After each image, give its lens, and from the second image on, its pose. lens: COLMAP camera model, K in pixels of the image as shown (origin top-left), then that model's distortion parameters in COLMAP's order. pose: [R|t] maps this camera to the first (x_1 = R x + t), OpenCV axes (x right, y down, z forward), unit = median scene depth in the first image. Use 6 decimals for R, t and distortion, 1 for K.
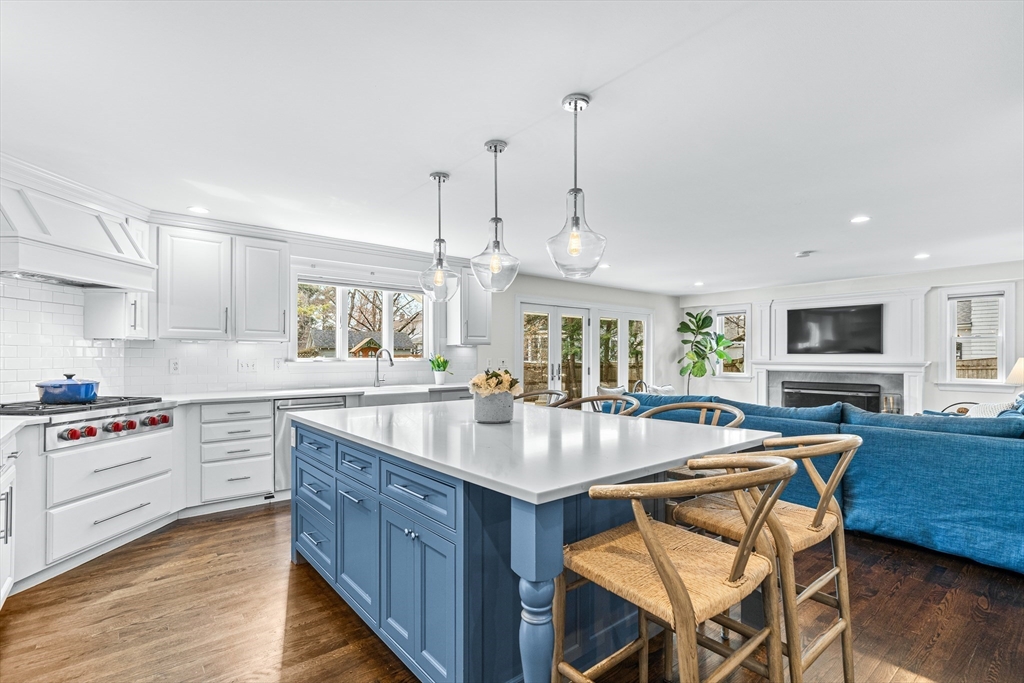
lens RADIAL K [[477.9, 0, 493.9], [0, 477.9, 356.5], [0, 0, 1]] dist [0.003003, 0.000048]
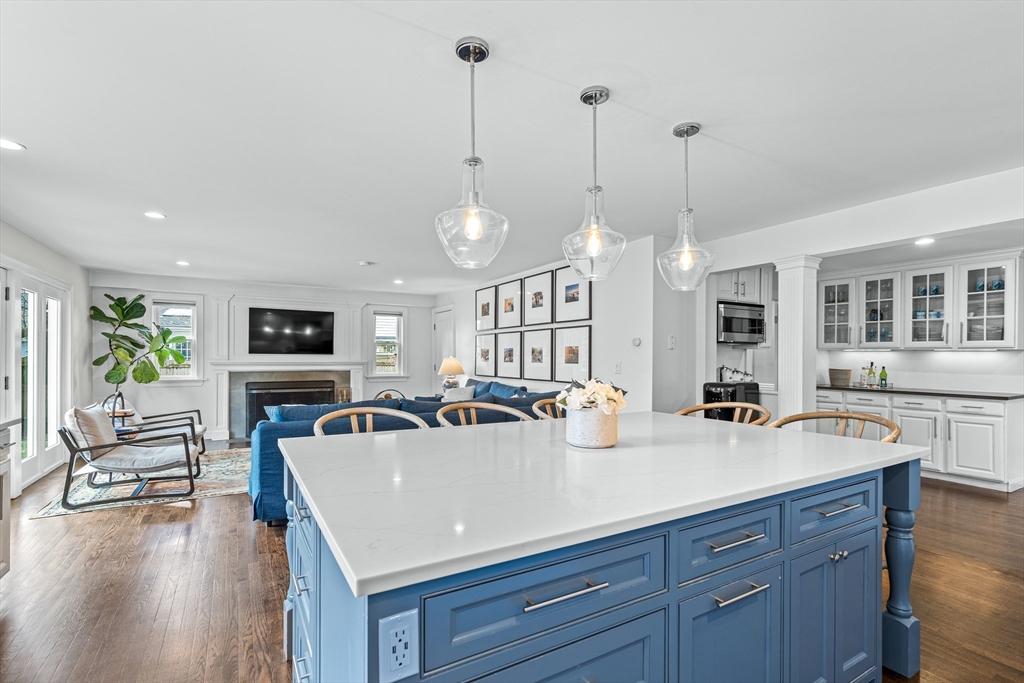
lens RADIAL K [[477.9, 0, 513.3], [0, 477.9, 353.0], [0, 0, 1]] dist [0.003003, 0.000048]
pose [[0.140513, 0.006070, 0.990060, -0.266709], [-0.004889, 0.999973, -0.005437, -0.004171], [-0.990067, -0.004076, 0.140539, 0.357378]]
